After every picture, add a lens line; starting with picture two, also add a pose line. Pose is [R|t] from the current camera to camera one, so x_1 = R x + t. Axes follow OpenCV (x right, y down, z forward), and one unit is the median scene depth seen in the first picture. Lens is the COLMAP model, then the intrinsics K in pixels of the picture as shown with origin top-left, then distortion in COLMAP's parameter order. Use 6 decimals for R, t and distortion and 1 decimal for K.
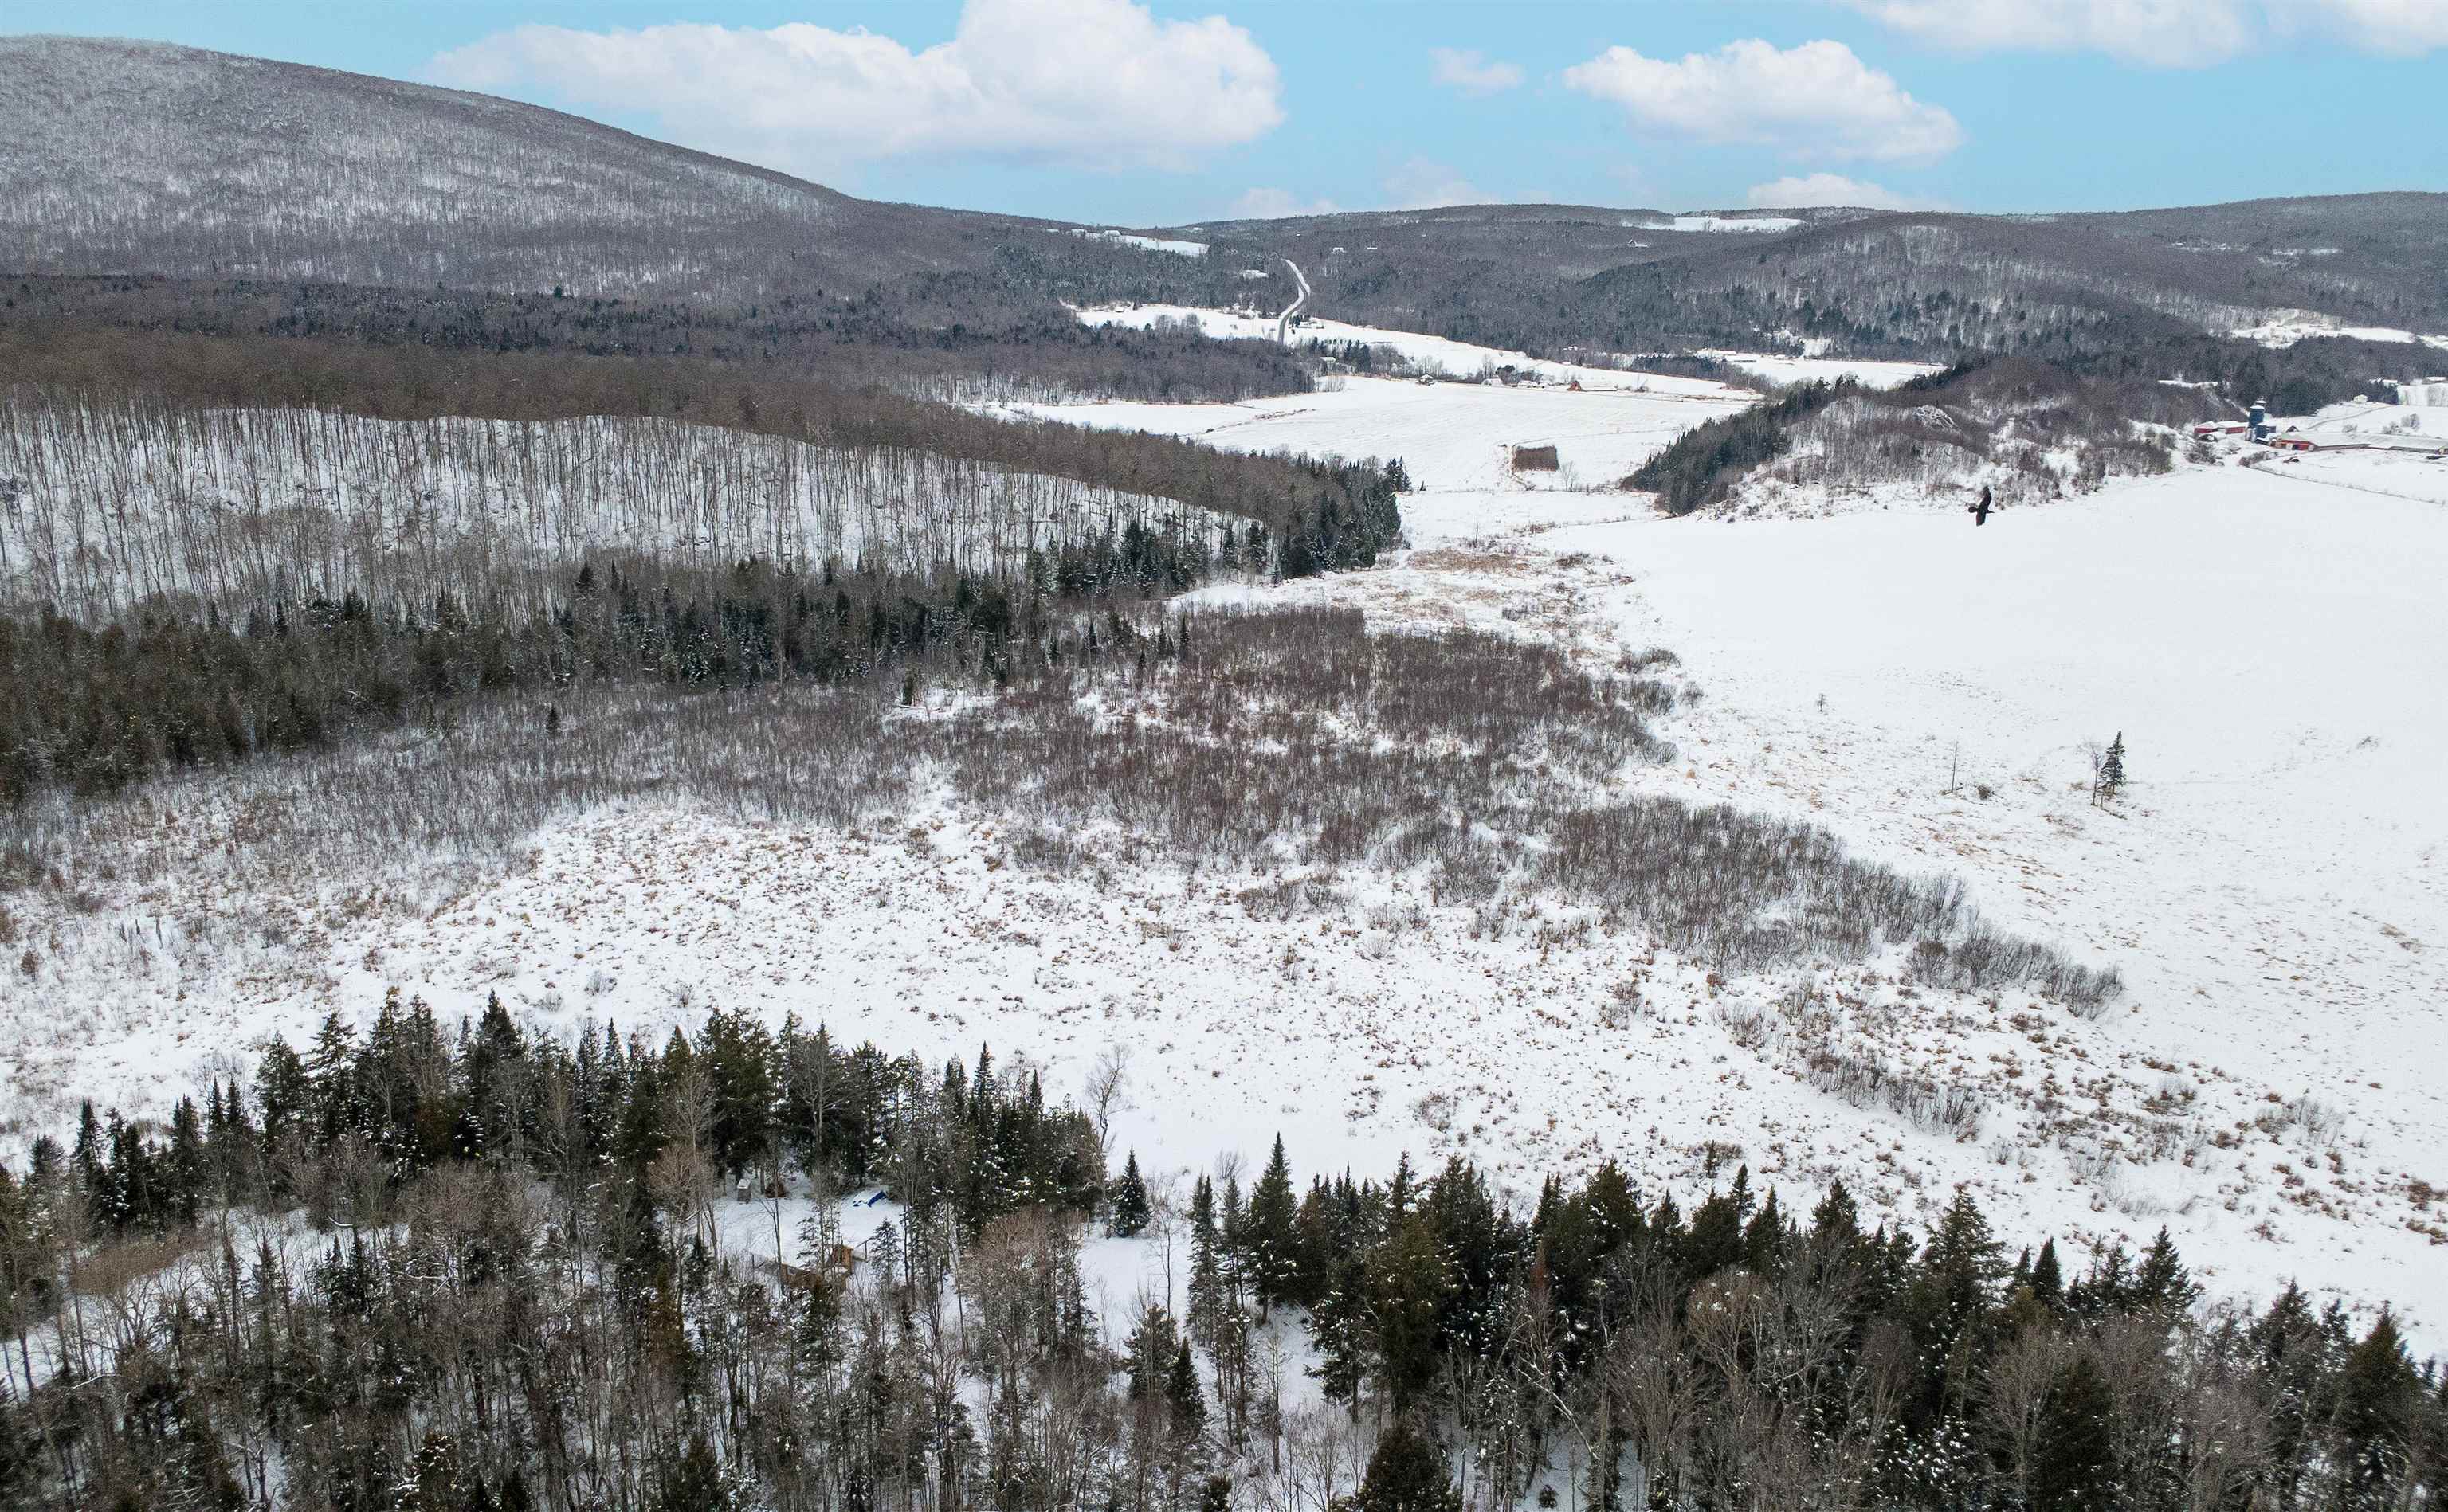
lens RADIAL K [[1894.9, 0, 1224.0], [0, 1894.9, 756.0], [0, 0, 1]] dist [-0.010590, -0.001525]
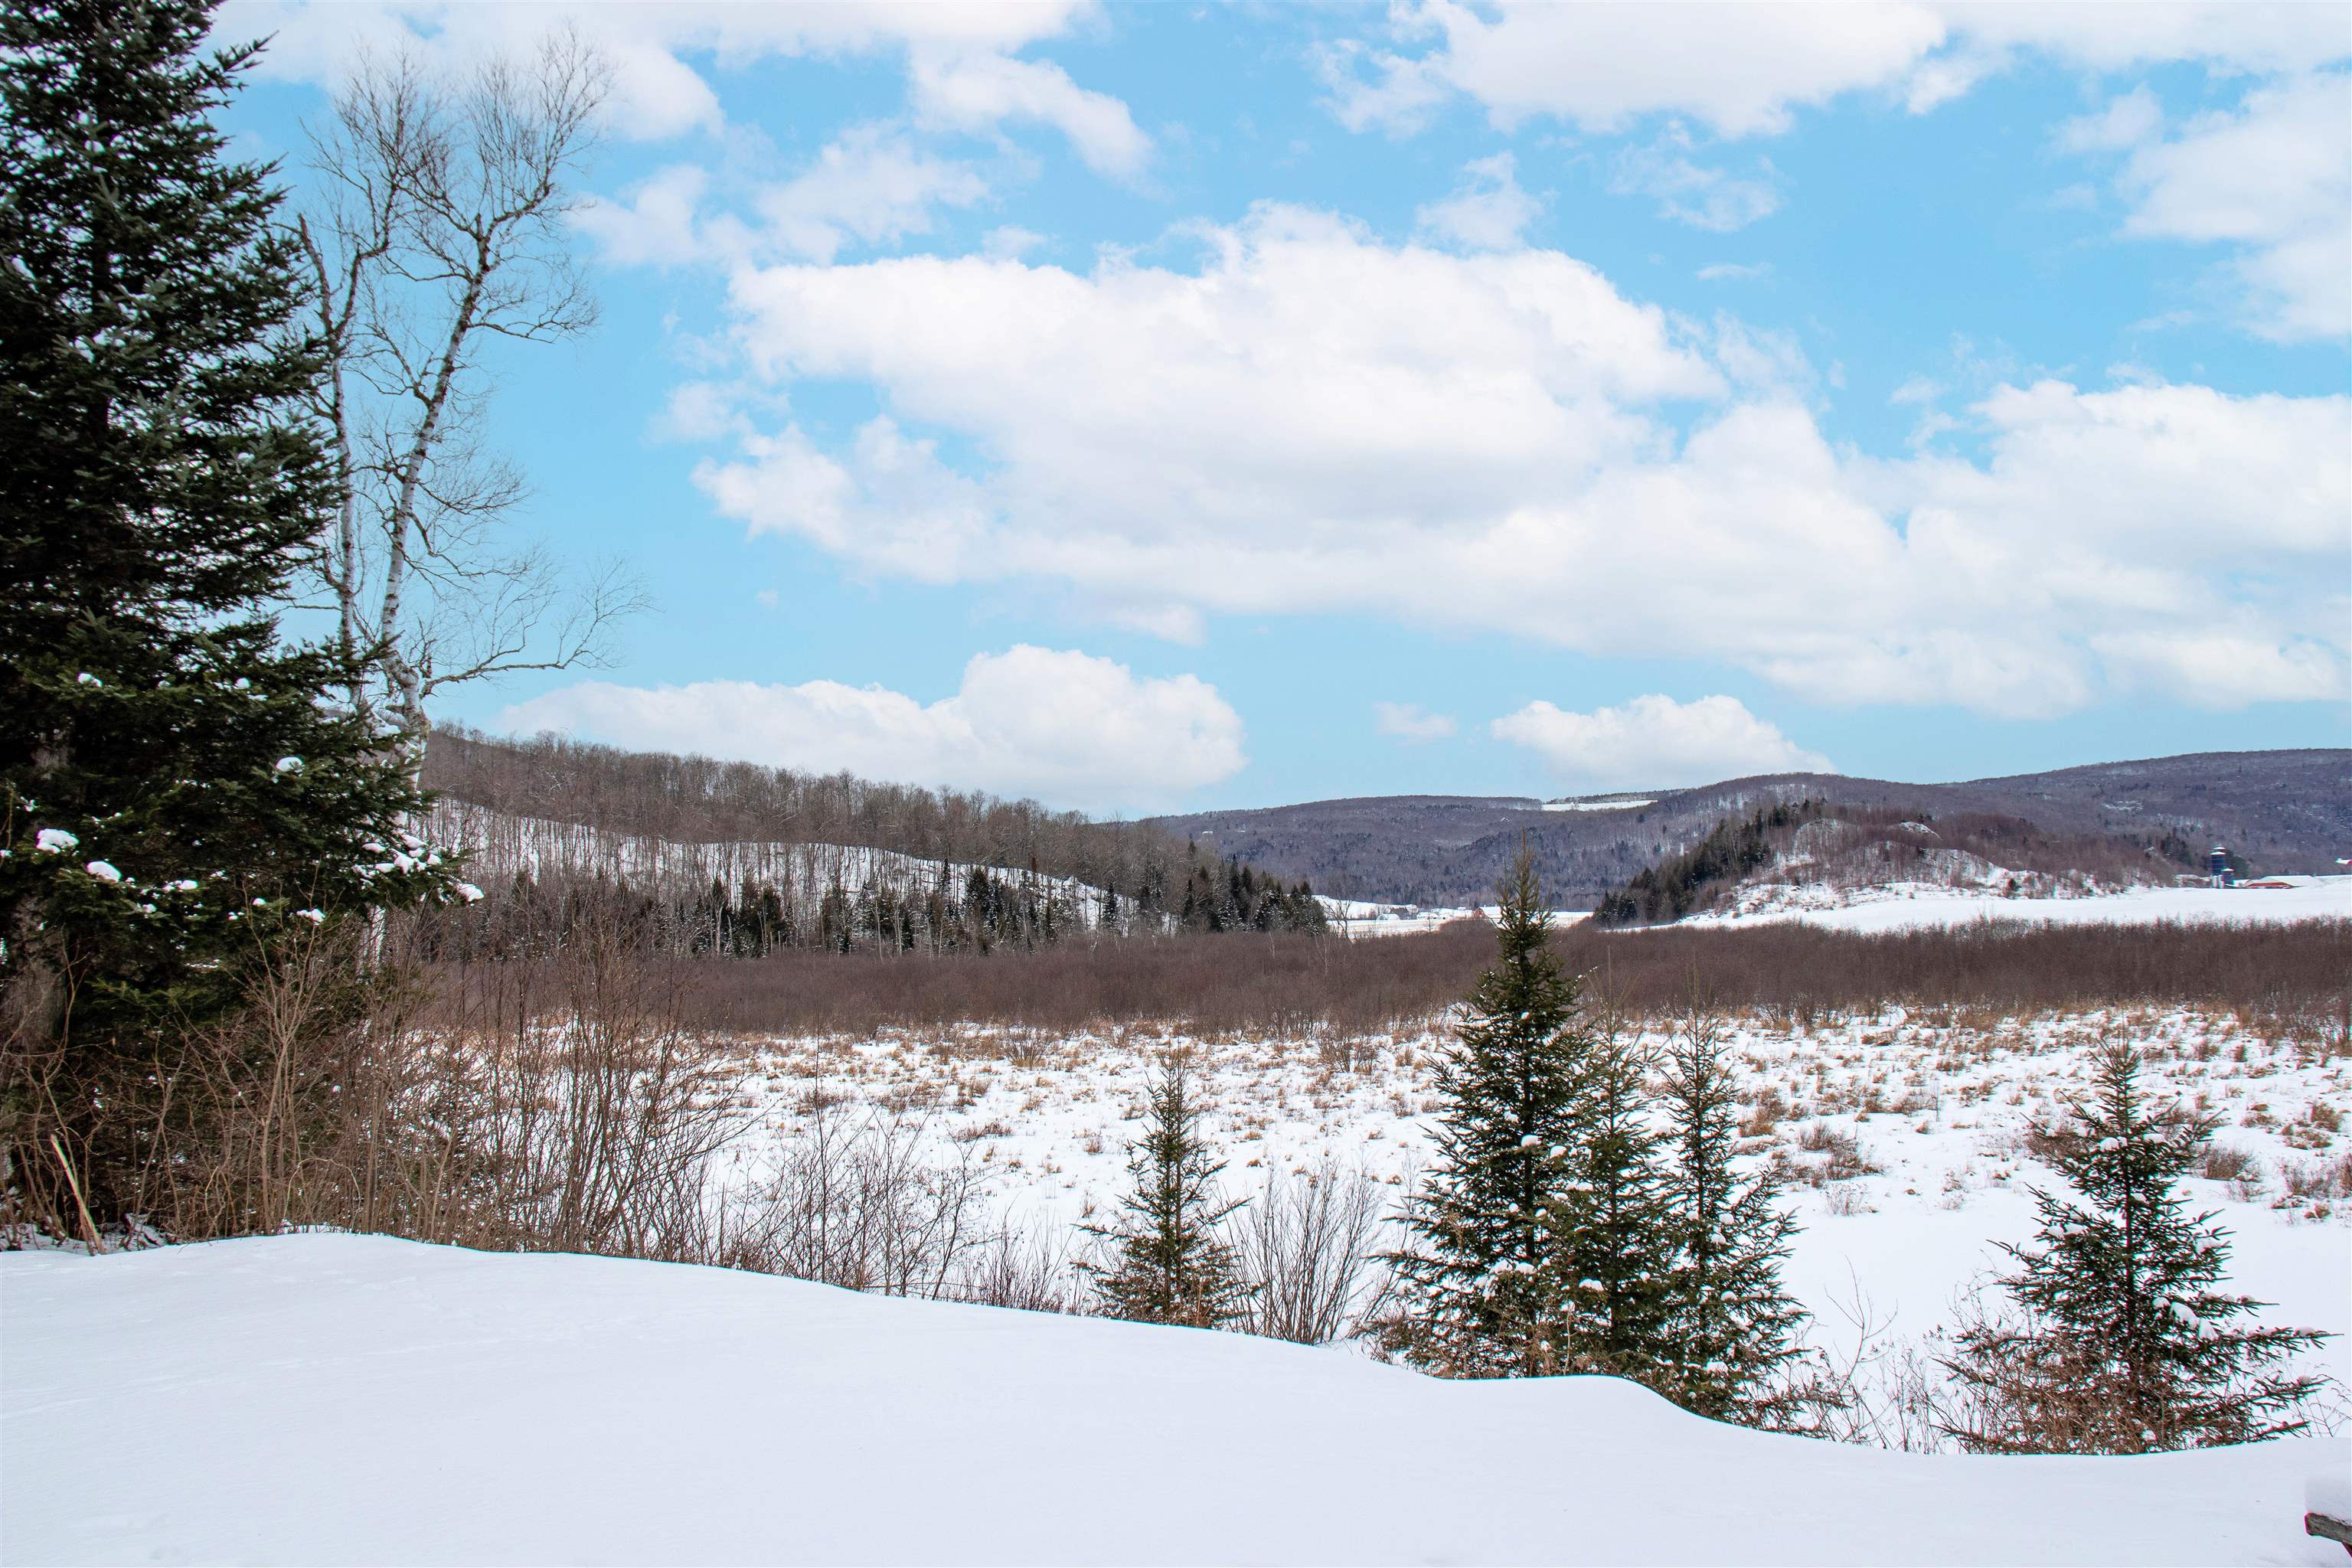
lens RADIAL K [[1939.7, 0, 1167.9], [0, 1939.7, 779.9], [0, 0, 1]] dist [-0.172465, 0.159888]
pose [[0.998533, -0.036989, 0.039540, -0.002219], [0.047316, 0.951135, -0.305130, 0.051705], [-0.026322, 0.306553, 0.951489, 0.200437]]
